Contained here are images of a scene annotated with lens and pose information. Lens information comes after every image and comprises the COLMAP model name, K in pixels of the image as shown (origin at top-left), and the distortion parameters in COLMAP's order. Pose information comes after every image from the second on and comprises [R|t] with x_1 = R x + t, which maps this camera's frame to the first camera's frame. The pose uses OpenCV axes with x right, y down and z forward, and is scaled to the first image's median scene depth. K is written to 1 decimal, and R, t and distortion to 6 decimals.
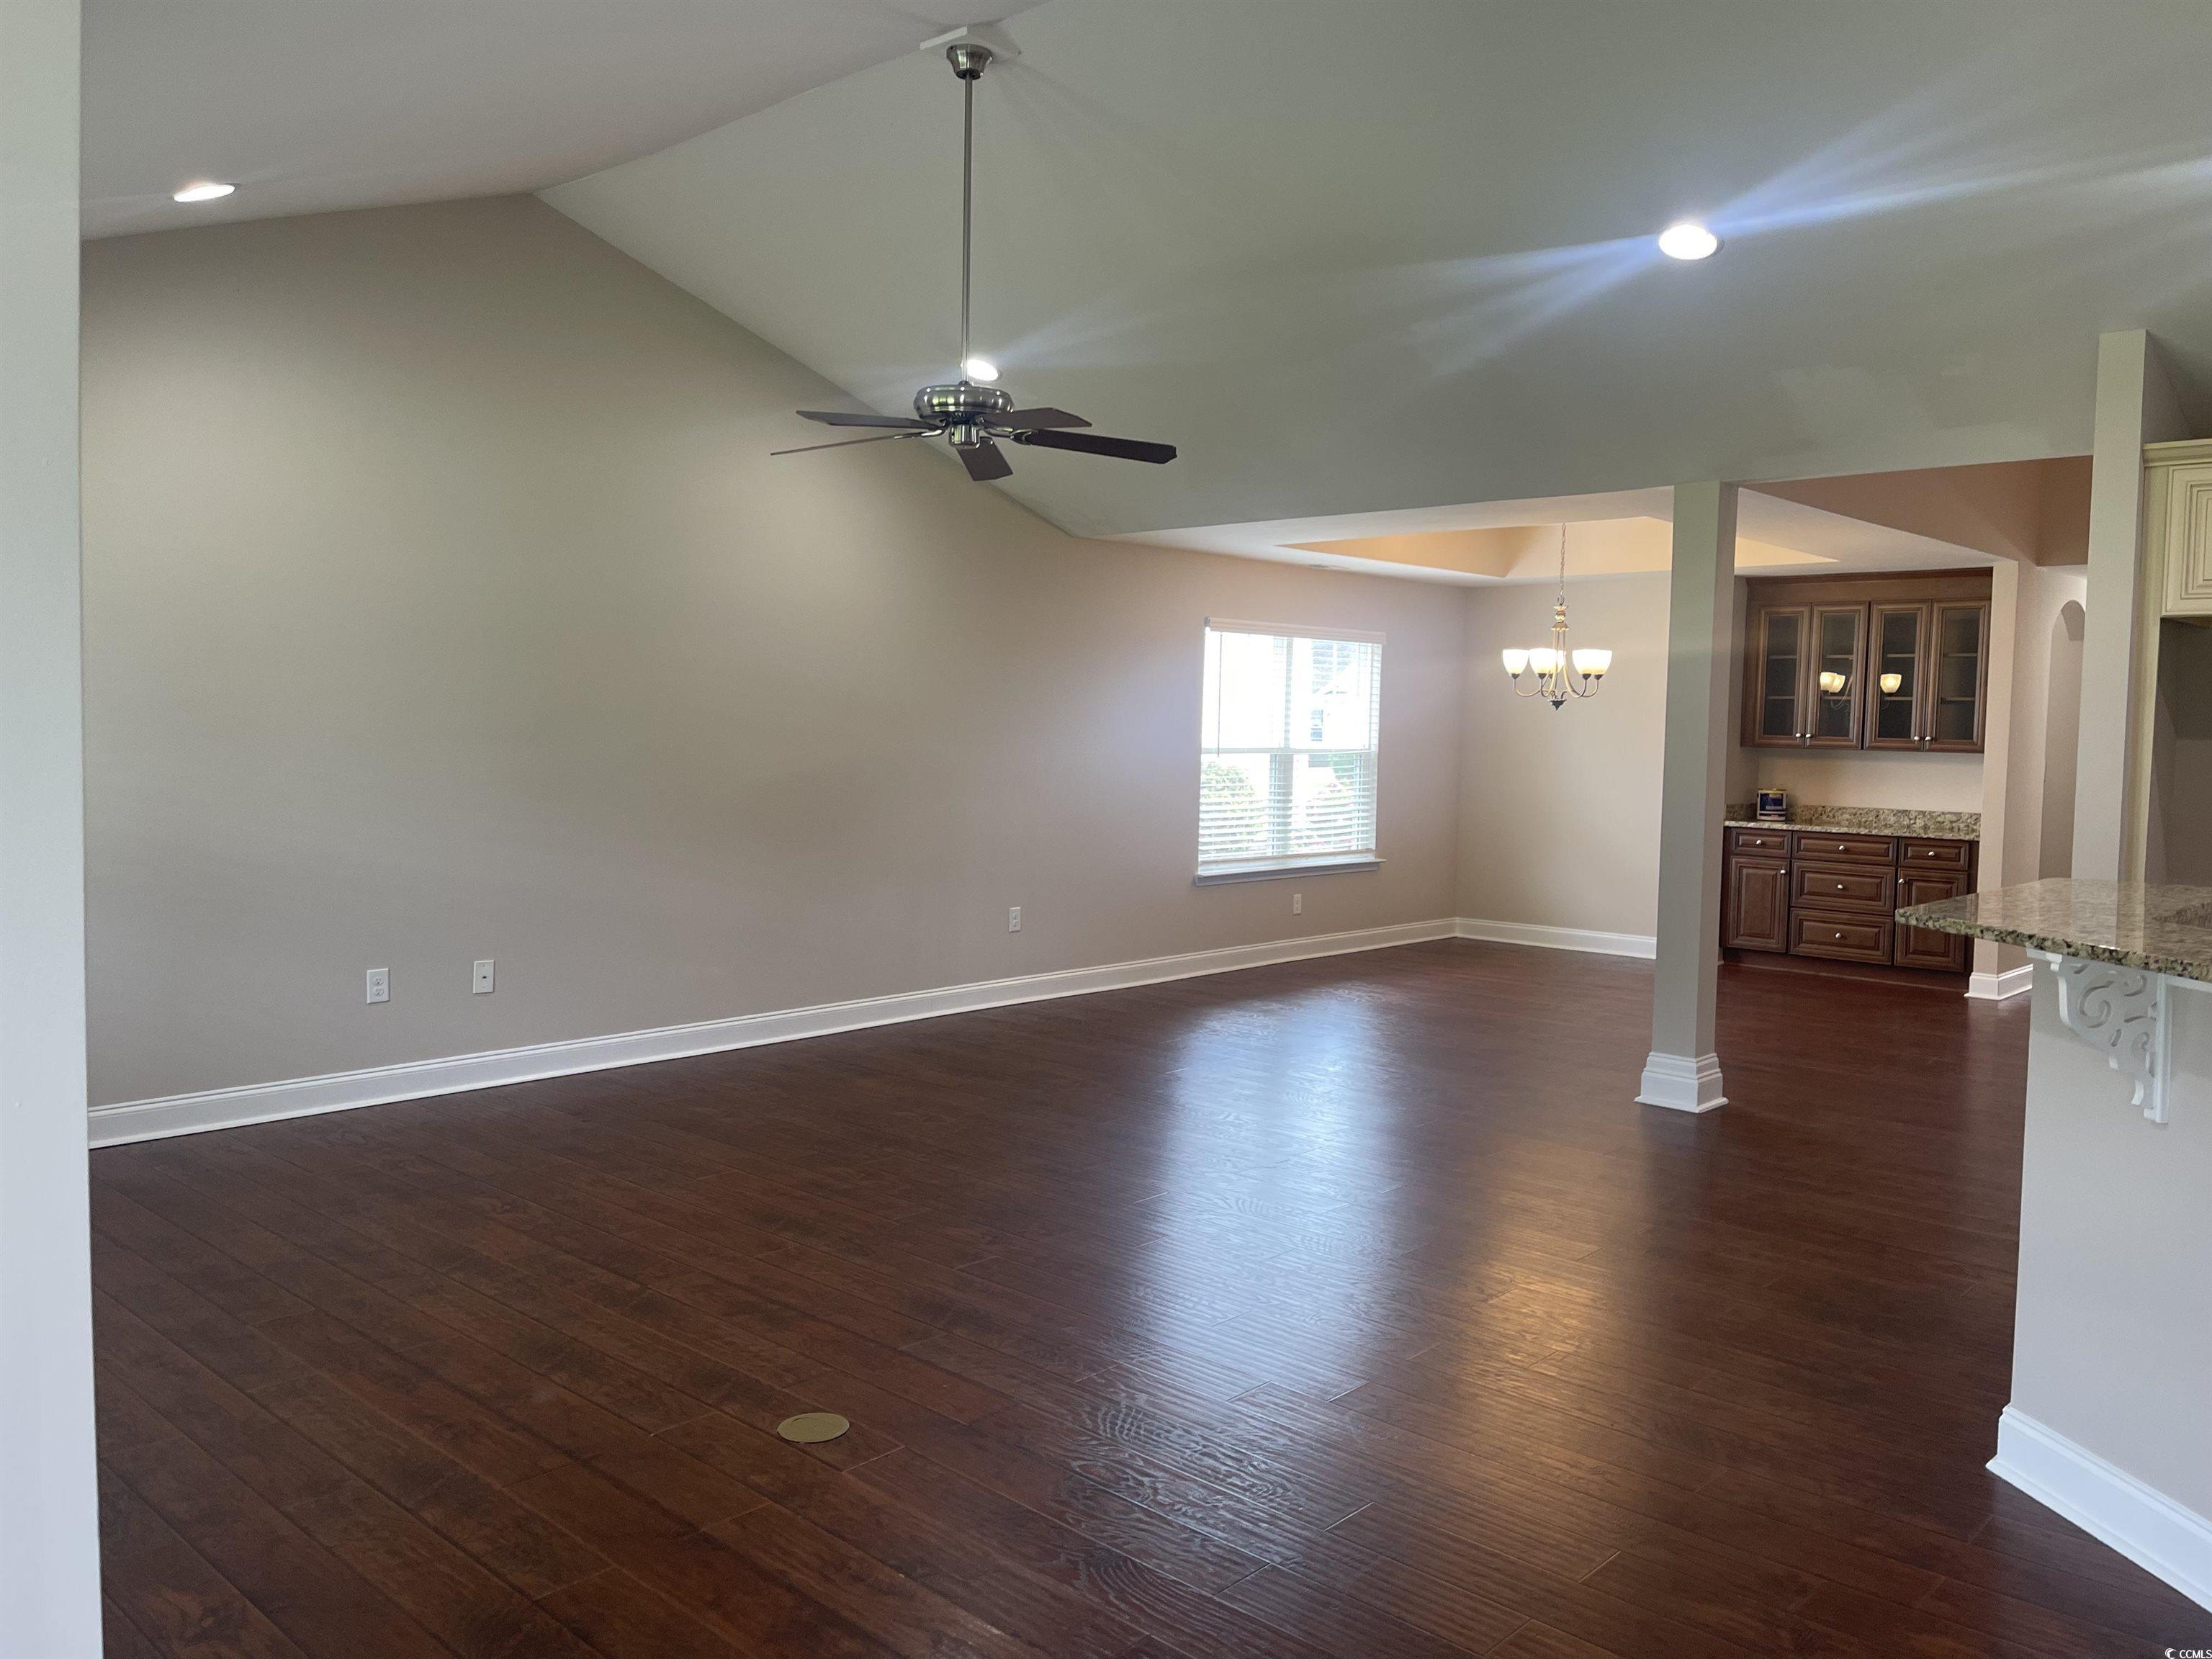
lens RADIAL K [[1652.6, 0, 1109.2], [0, 1652.6, 824.1], [0, 0, 1]] dist [0.057469, -0.040242]
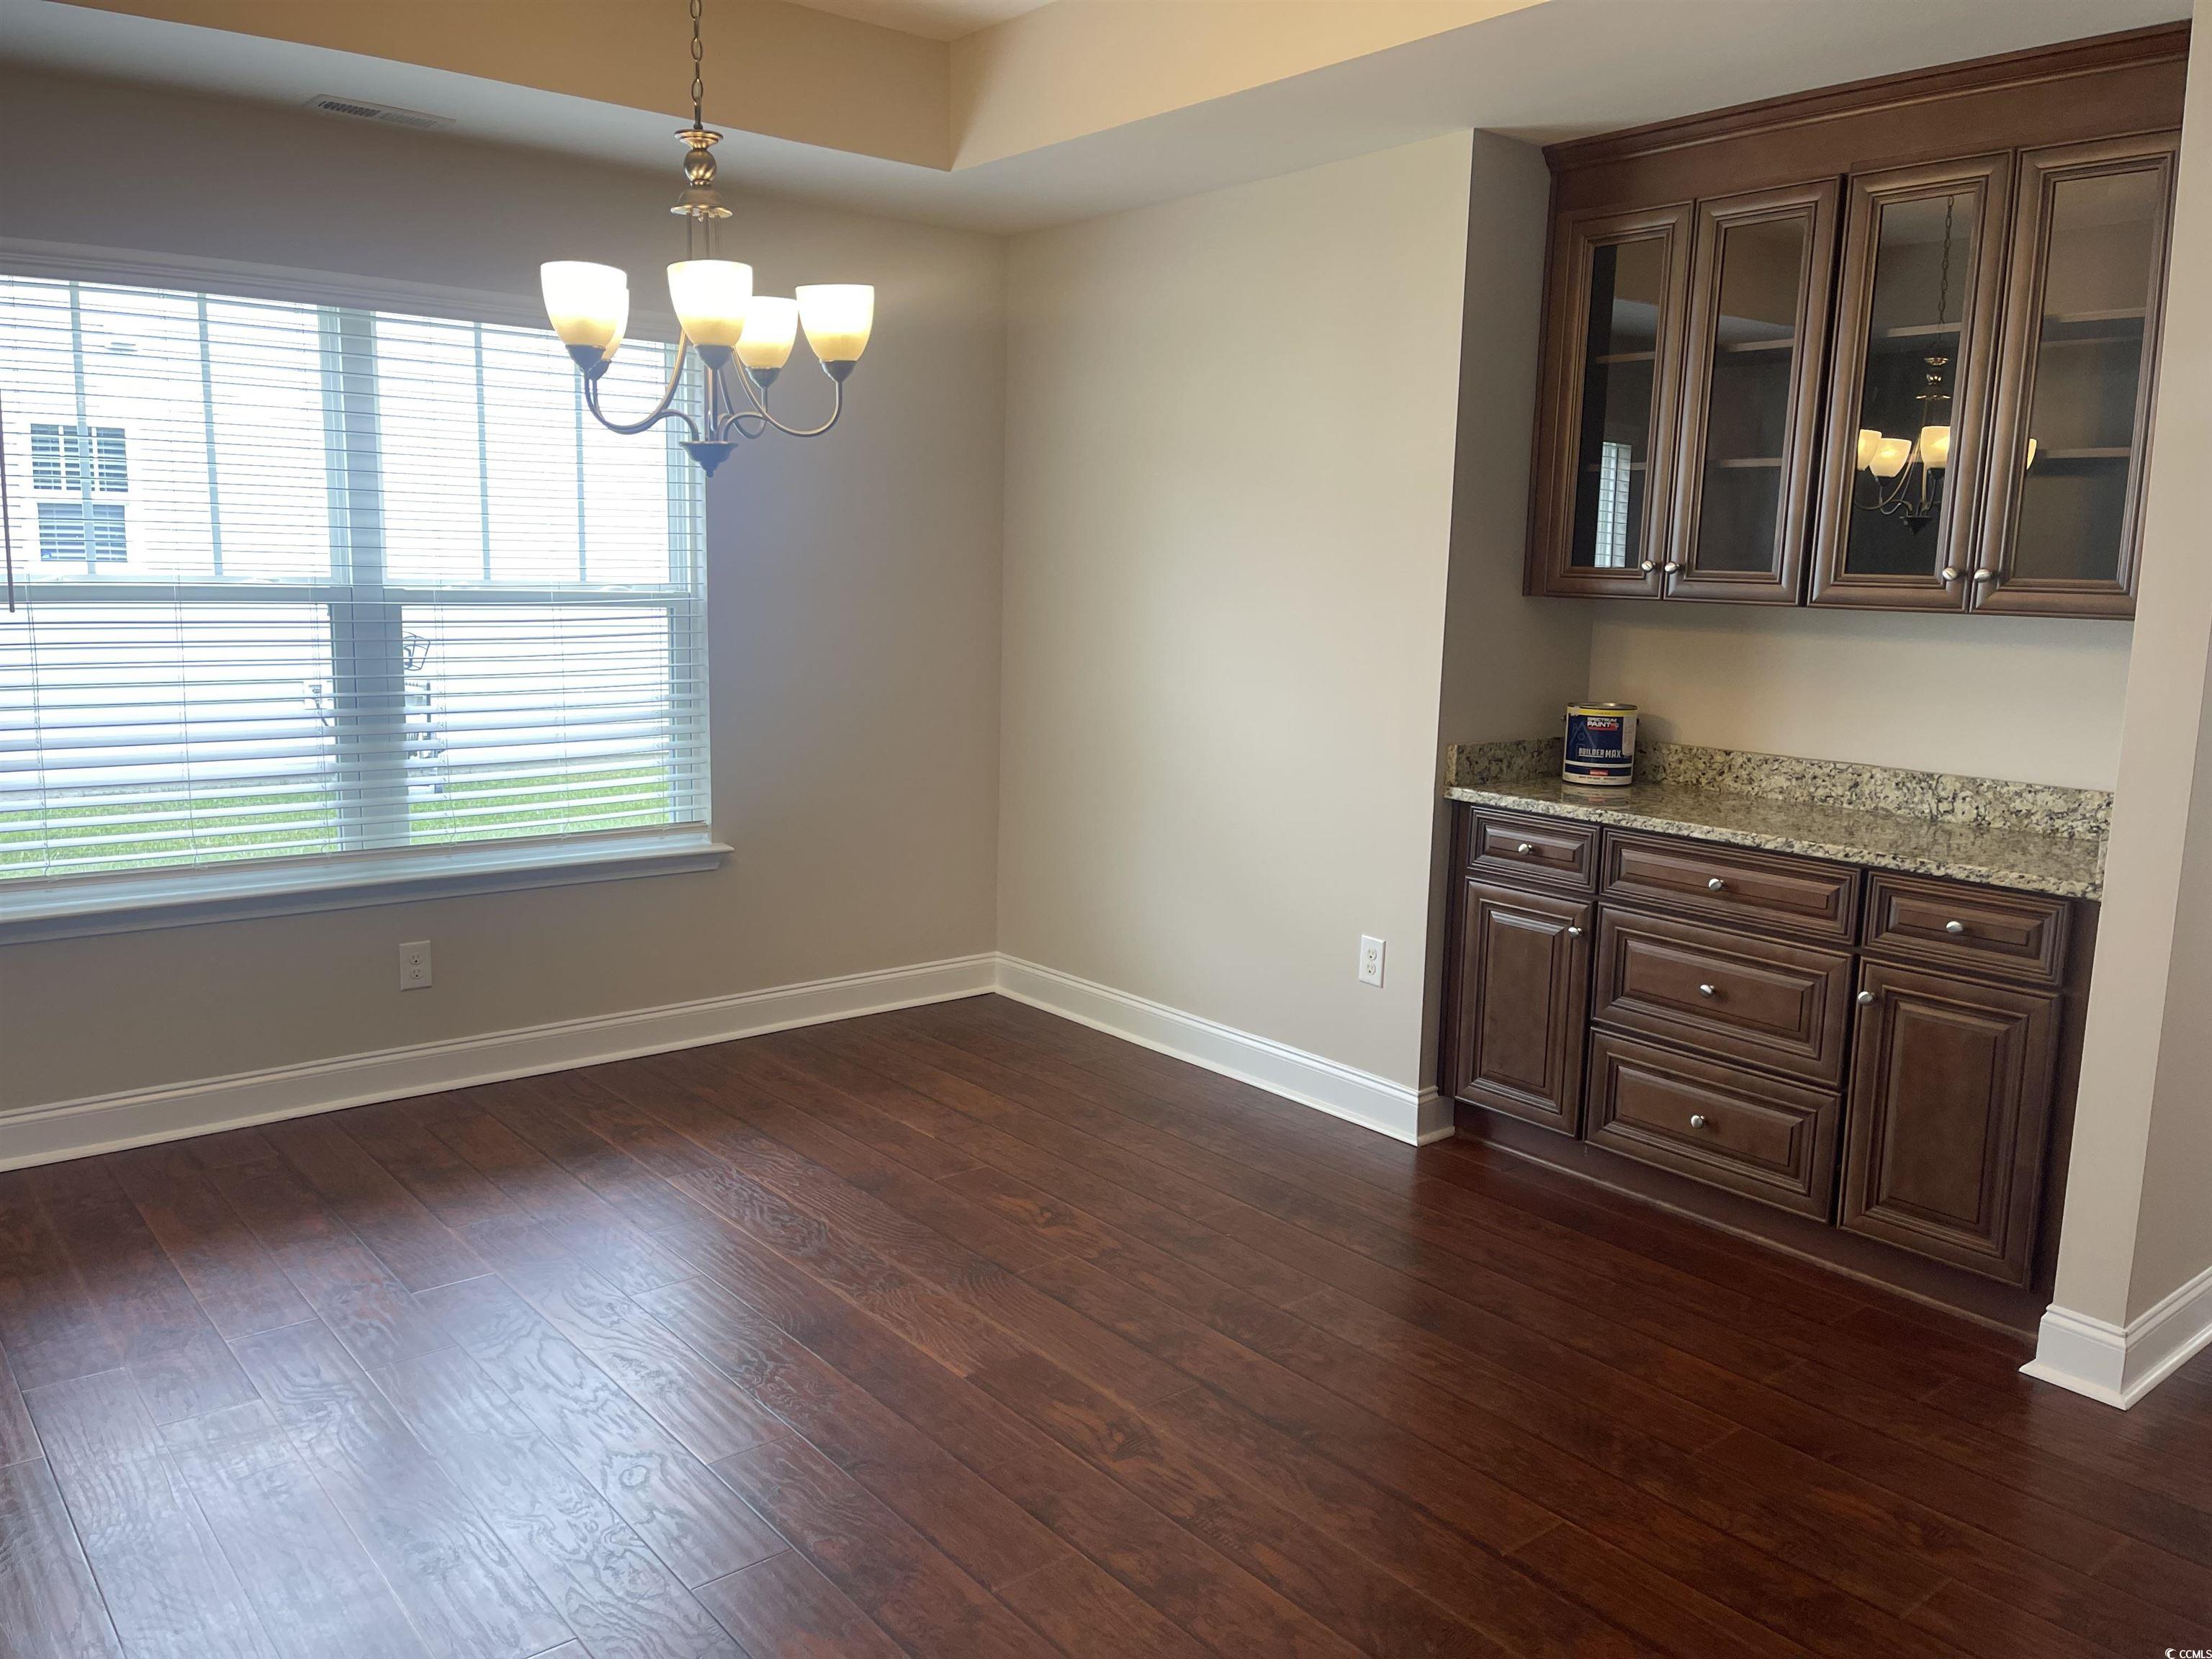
lens RADIAL K [[1652.6, 0, 1105.1], [0, 1652.6, 816.8], [0, 0, 1]] dist [0.057469, -0.040242]
pose [[0.989894, 0.024053, -0.139752, 0.351057], [-0.011147, 0.995659, 0.092404, -0.030871], [0.141368, -0.089912, 0.985866, 0.615888]]
